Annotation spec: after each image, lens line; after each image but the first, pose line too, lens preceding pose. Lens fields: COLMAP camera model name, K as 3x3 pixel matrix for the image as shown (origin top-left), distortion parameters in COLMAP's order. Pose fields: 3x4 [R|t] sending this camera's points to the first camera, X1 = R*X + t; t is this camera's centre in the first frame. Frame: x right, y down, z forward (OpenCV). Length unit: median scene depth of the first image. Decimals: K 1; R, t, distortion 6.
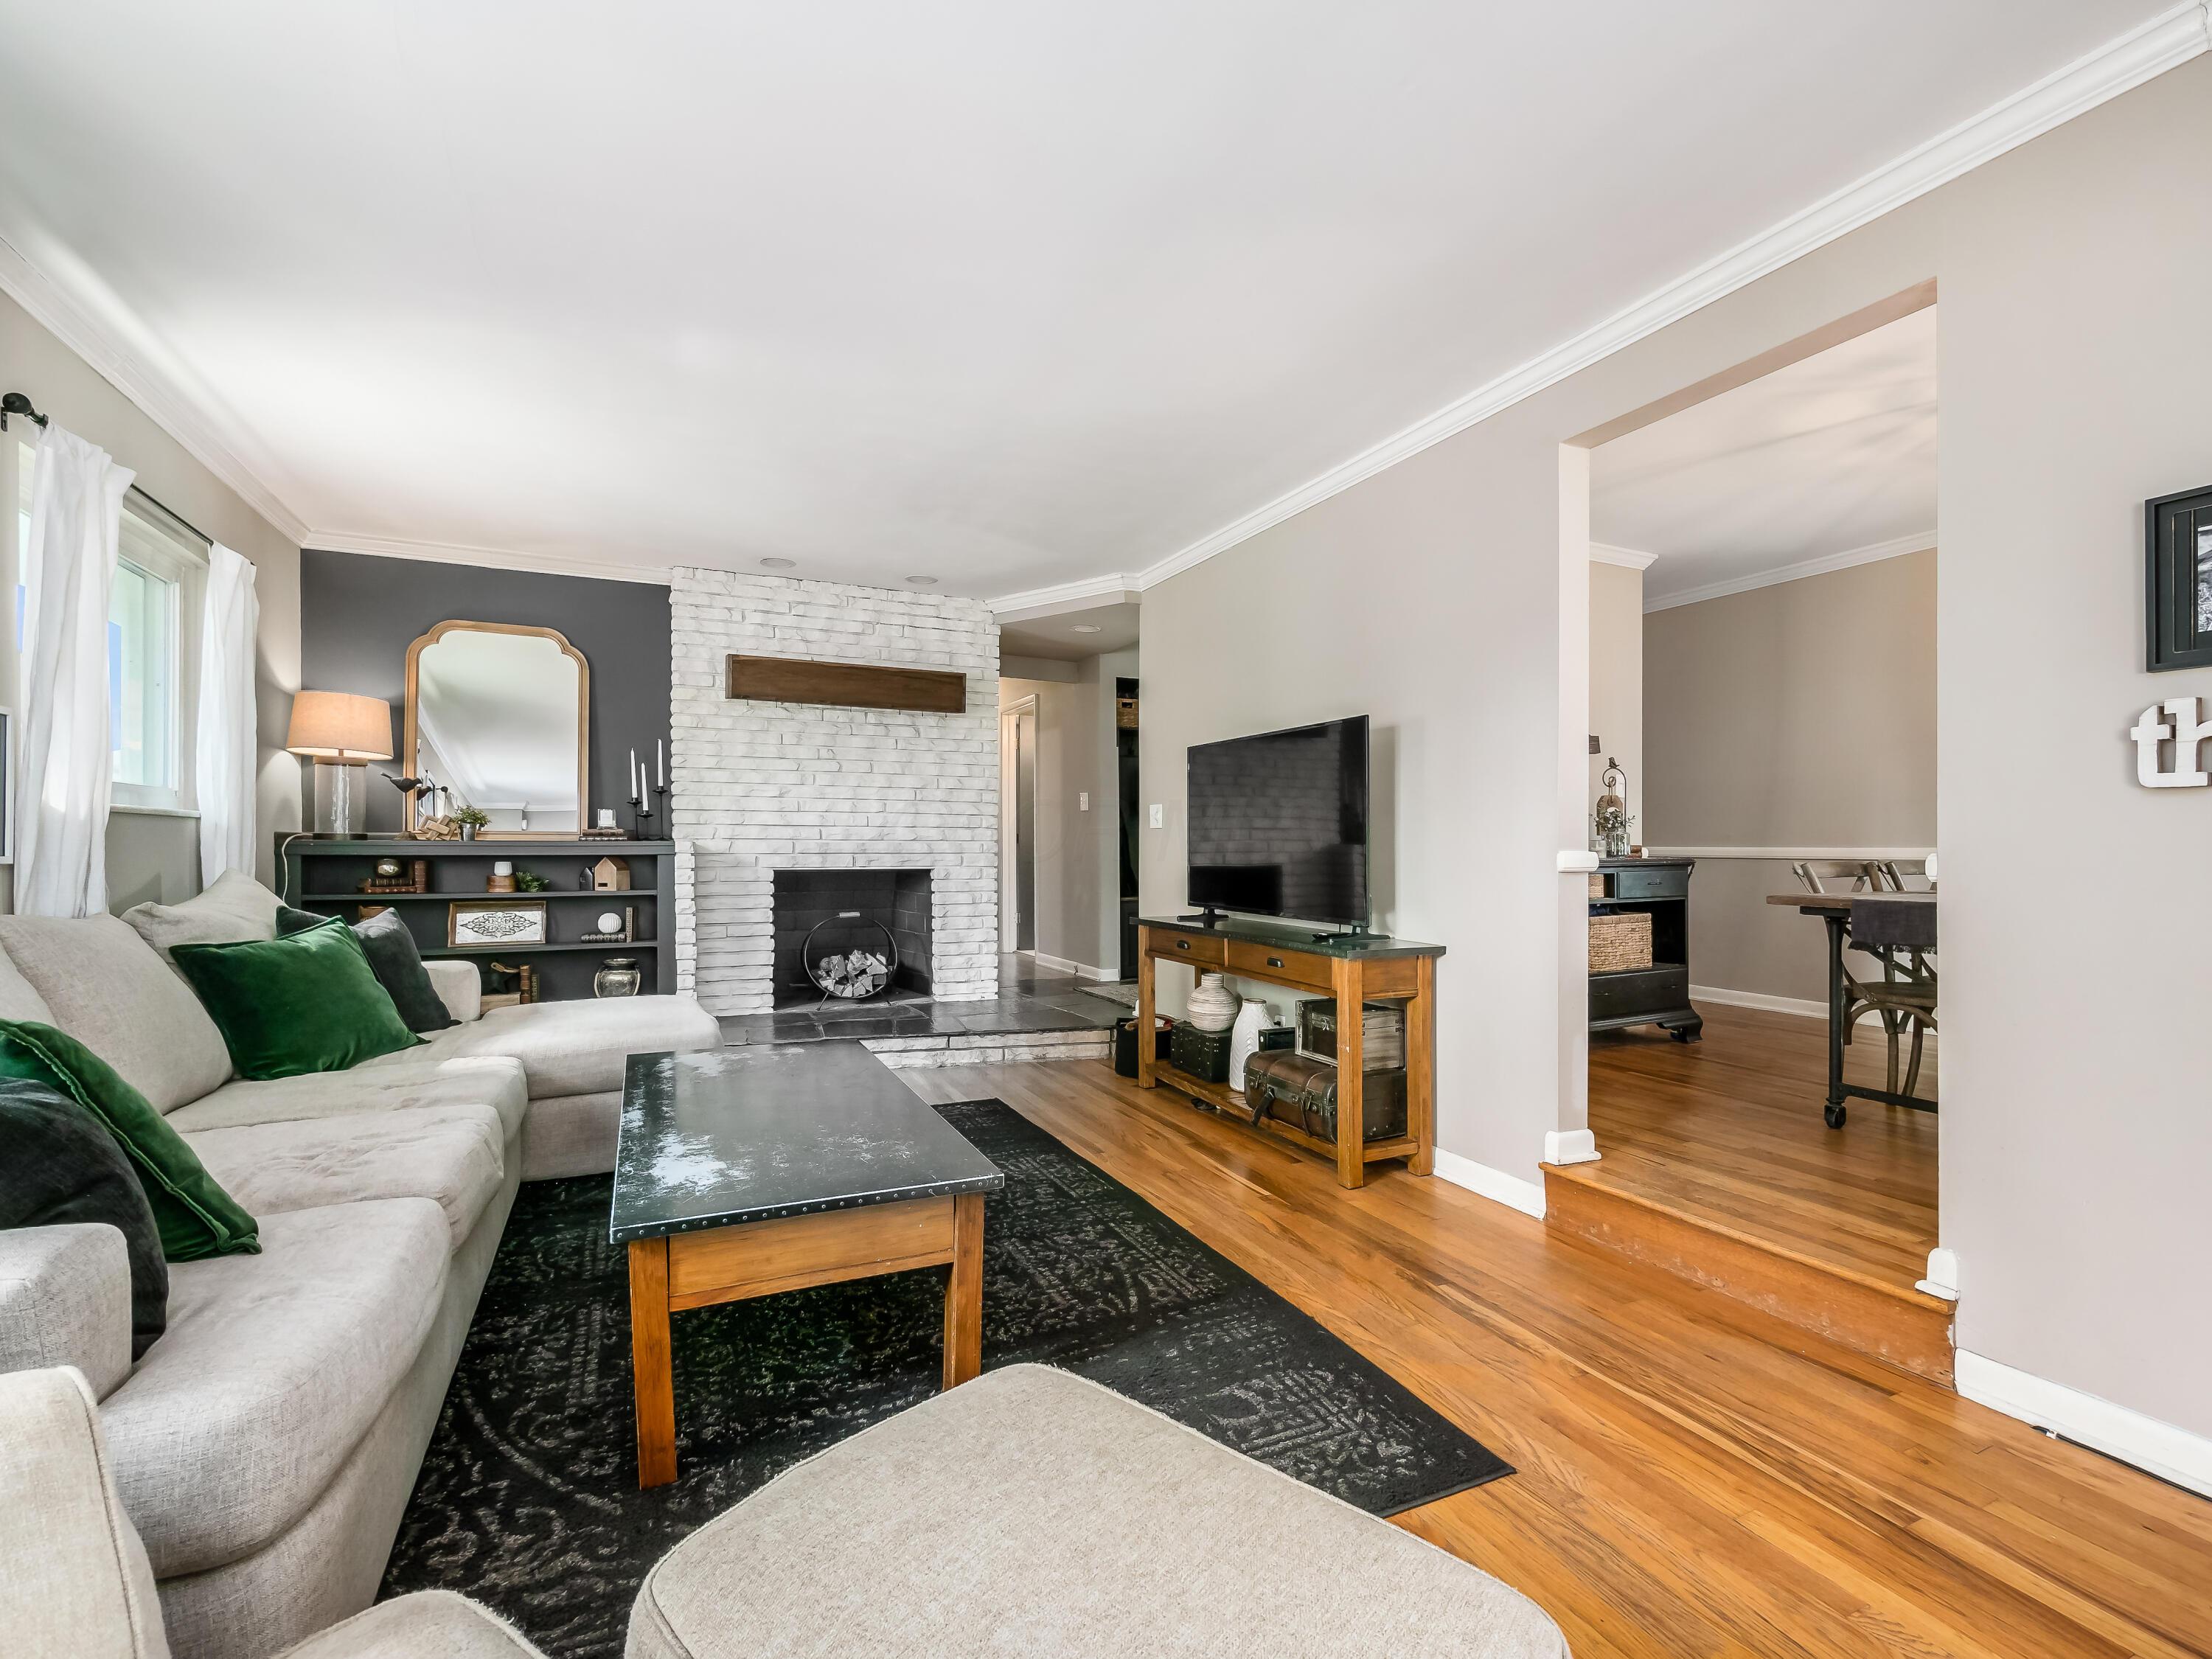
lens RADIAL K [[960.7, 0, 1116.2], [0, 960.7, 801.7], [0, 0, 1]] dist [-0.001455, -0.000194]
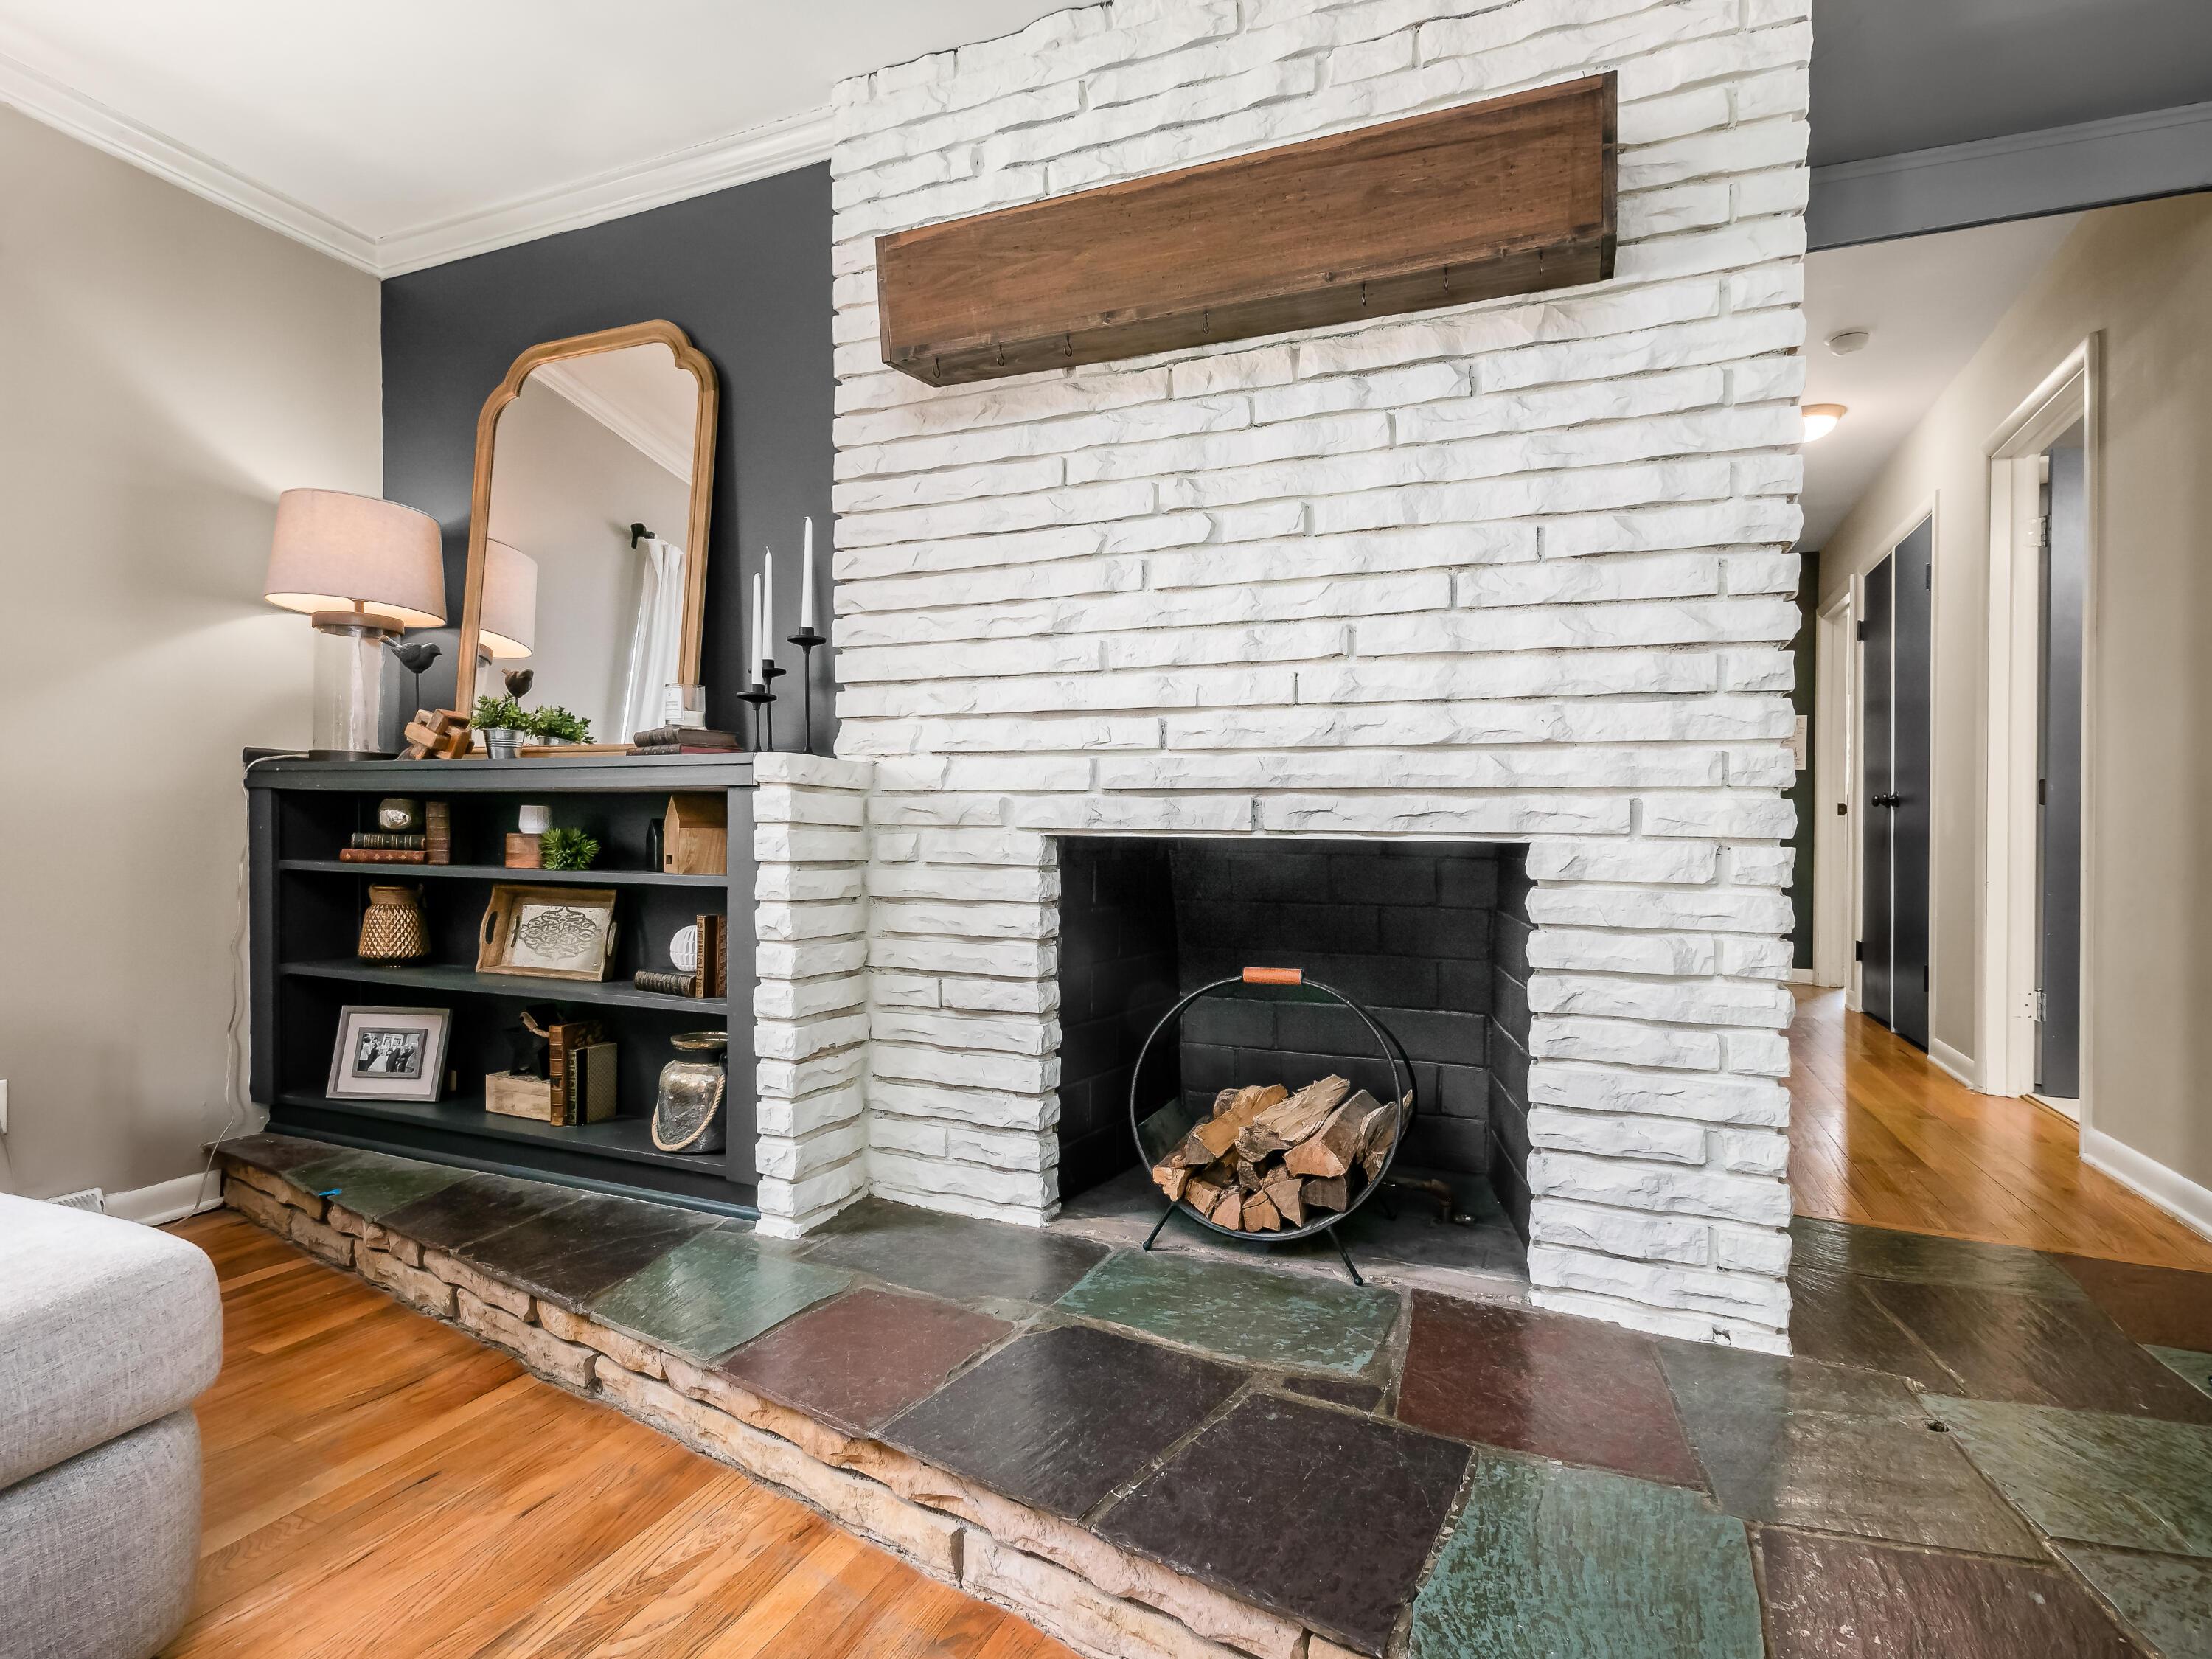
lens RADIAL K [[1104.2, 0, 1107.4], [0, 1104.2, 840.6], [0, 0, 1]] dist [0.013734, -0.000103]
pose [[0.677994, 0.011055, -0.734984, -0.032099], [0.019932, 0.999243, 0.033417, 0.057863], [0.734797, -0.037306, 0.677260, 0.716109]]
